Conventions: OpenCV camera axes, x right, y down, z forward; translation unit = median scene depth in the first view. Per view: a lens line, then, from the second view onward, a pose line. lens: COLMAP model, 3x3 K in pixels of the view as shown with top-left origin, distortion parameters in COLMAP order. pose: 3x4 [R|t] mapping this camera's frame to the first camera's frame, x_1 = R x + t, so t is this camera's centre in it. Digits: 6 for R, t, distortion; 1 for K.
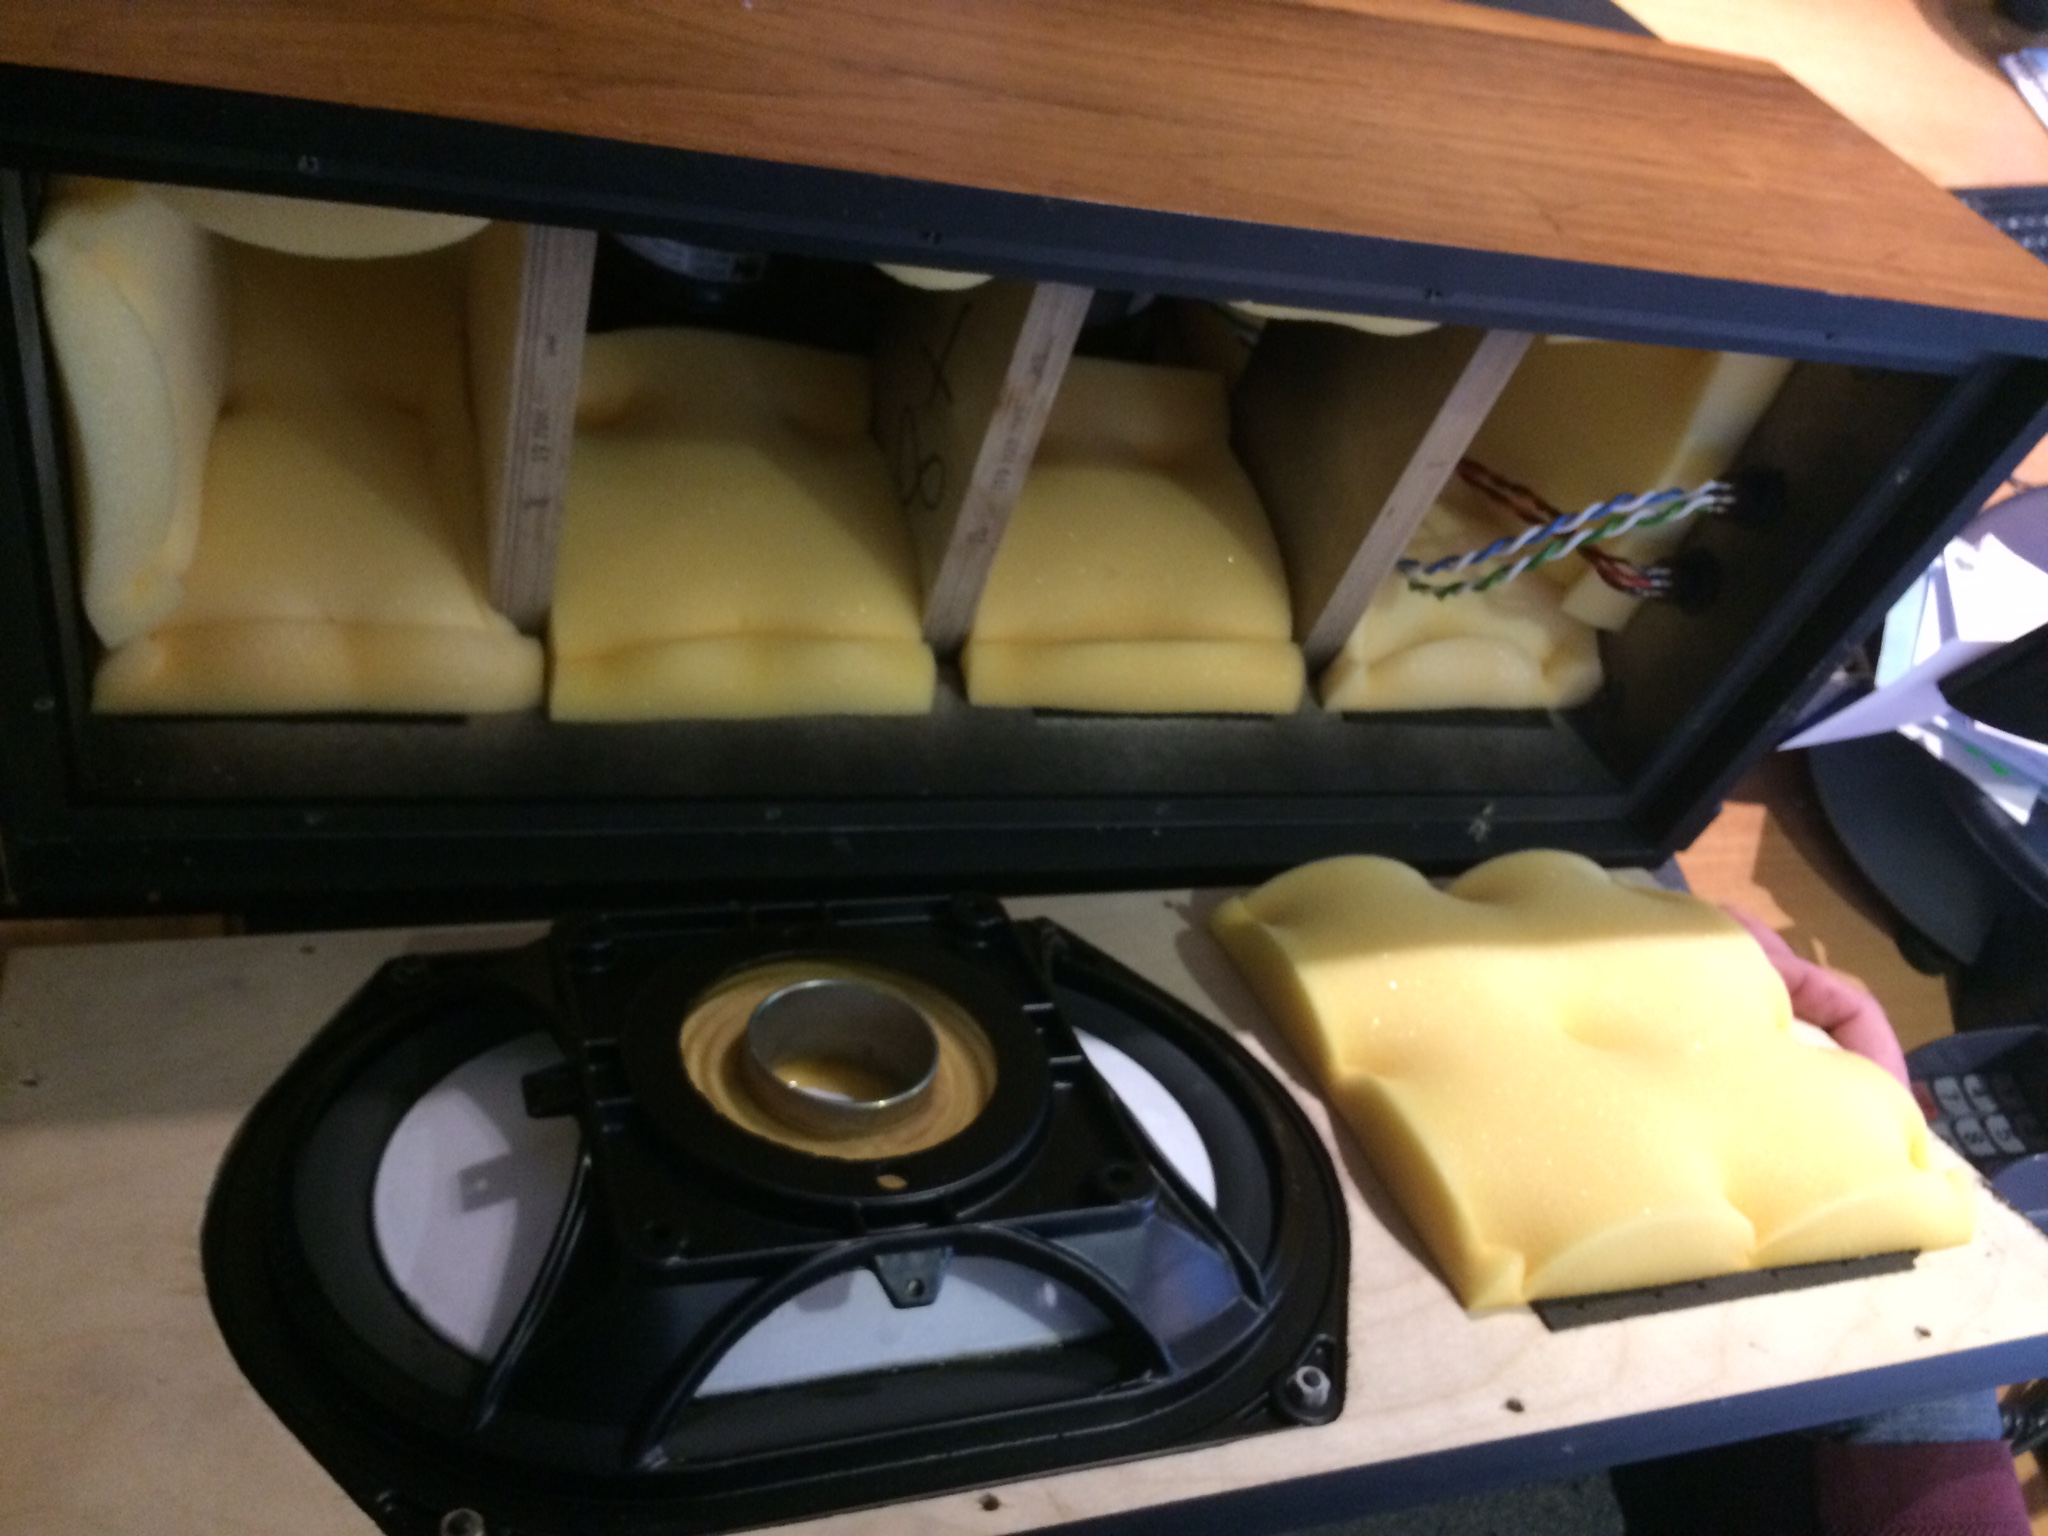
lens RADIAL K [[1757.0, 0, 1014.9], [0, 1757.0, 764.5], [0, 0, 1]] dist [0.076800, -0.106327]
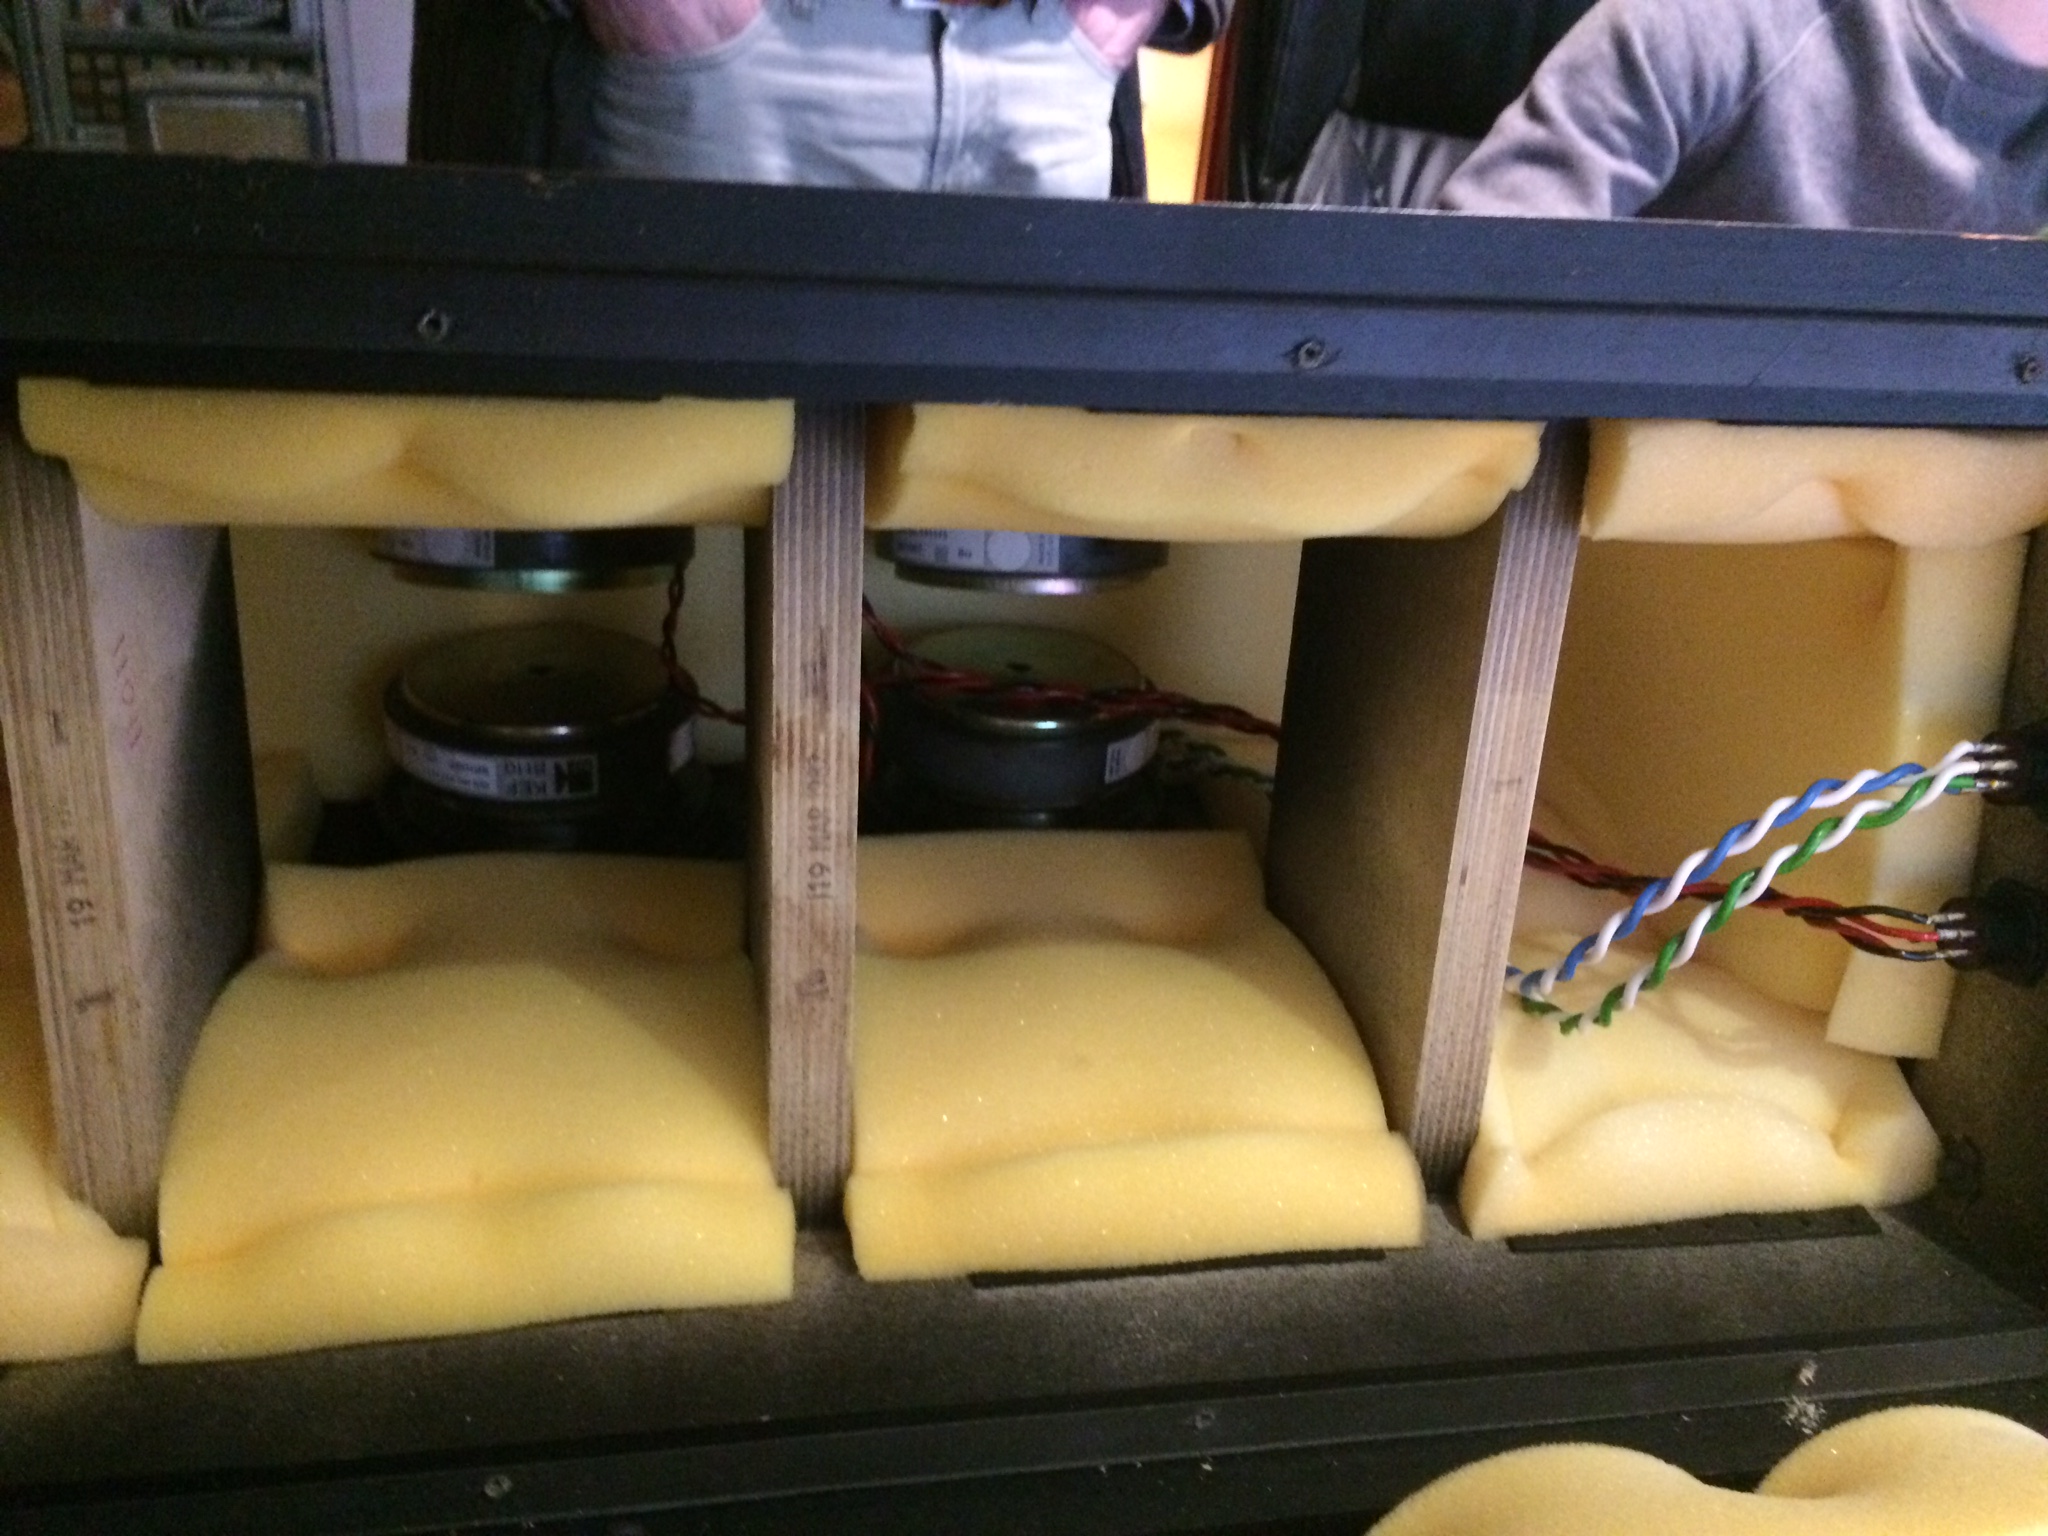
lens RADIAL K [[1757.0, 0, 1014.9], [0, 1757.0, 764.5], [0, 0, 1]] dist [0.076800, -0.106327]
pose [[0.971308, -0.199255, -0.129841, 0.146772], [0.111660, 0.864108, -0.490764, 0.123480], [0.209984, 0.462185, 0.861563, 0.390706]]
